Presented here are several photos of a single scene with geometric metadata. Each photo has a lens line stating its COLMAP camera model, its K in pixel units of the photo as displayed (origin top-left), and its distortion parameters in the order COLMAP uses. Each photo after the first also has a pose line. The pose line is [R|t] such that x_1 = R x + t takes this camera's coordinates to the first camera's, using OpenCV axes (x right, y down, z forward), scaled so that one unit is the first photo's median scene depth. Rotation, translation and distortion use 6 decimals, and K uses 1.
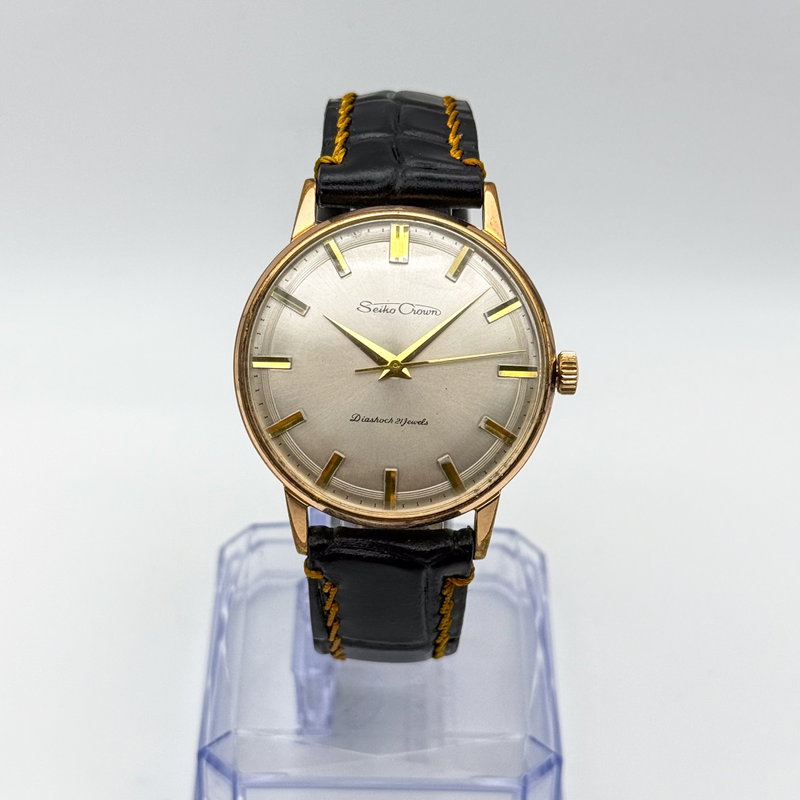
lens RADIAL K [[1997.1, 0, 400.0], [0, 1997.1, 400.0], [0, 0, 1]] dist [0.436933, -0.036583]
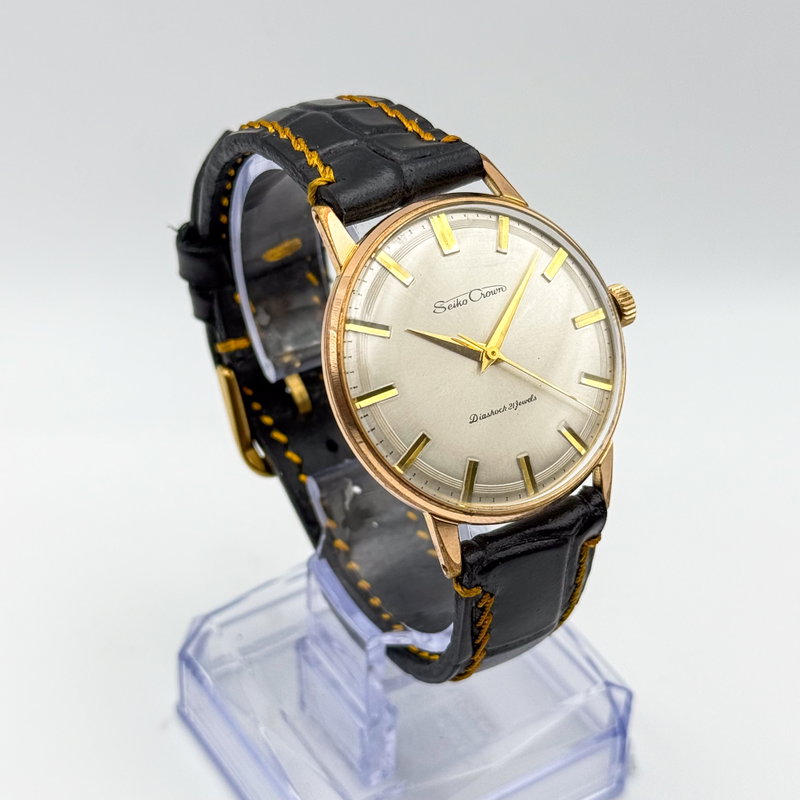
lens RADIAL K [[1997.1, 0, 400.0], [0, 1997.1, 400.0], [0, 0, 1]] dist [0.436933, -0.036583]
pose [[0.840516, -0.346064, 0.416860, -0.445103], [0.355871, 0.932805, 0.056841, -0.065951], [-0.408520, 0.100572, 0.907192, 0.140596]]
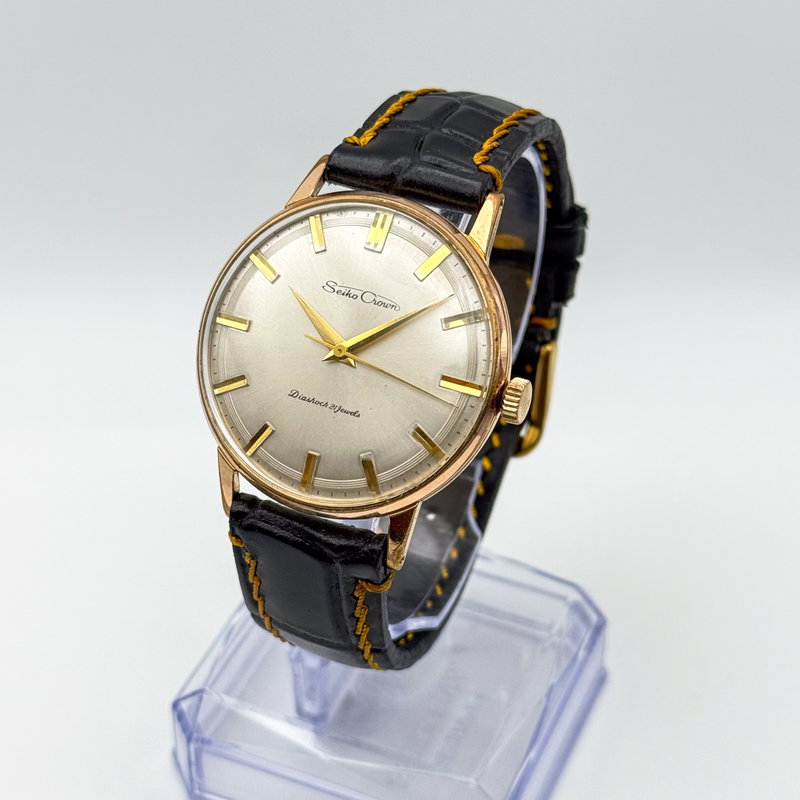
lens RADIAL K [[1997.1, 0, 400.0], [0, 1997.1, 400.0], [0, 0, 1]] dist [0.436933, -0.036583]
pose [[0.916293, 0.225915, -0.330712, 0.349780], [-0.238802, 0.971067, 0.001712, -0.002228], [0.321530, 0.077406, 0.943730, 0.084178]]
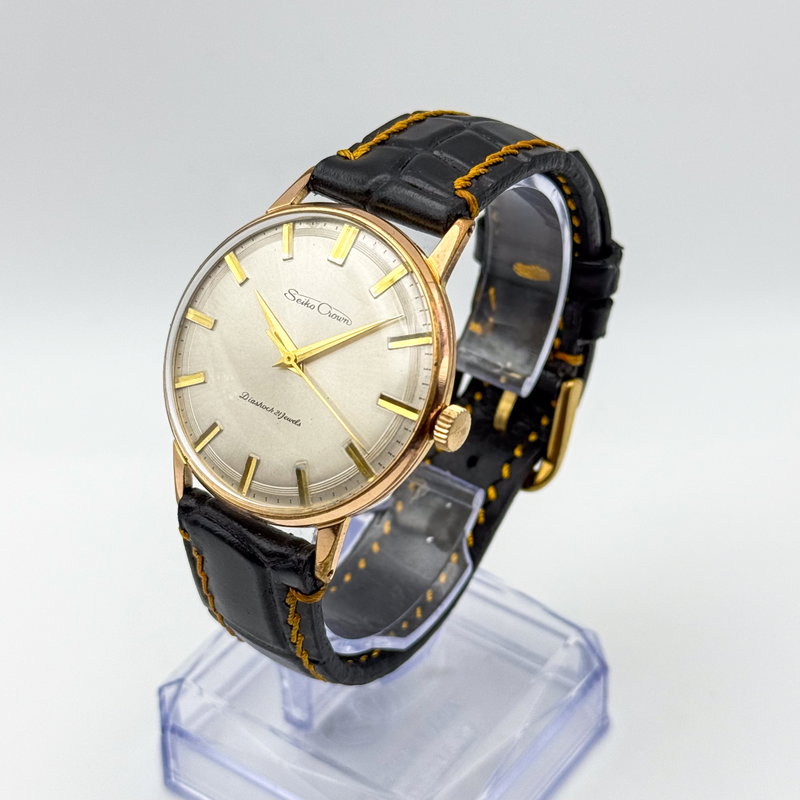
lens RADIAL K [[1997.1, 0, 400.0], [0, 1997.1, 400.0], [0, 0, 1]] dist [0.436933, -0.036583]
pose [[0.807651, 0.322119, -0.493903, 0.529566], [-0.346064, 0.937117, 0.045280, -0.060645], [0.477431, 0.134352, 0.868337, 0.167807]]
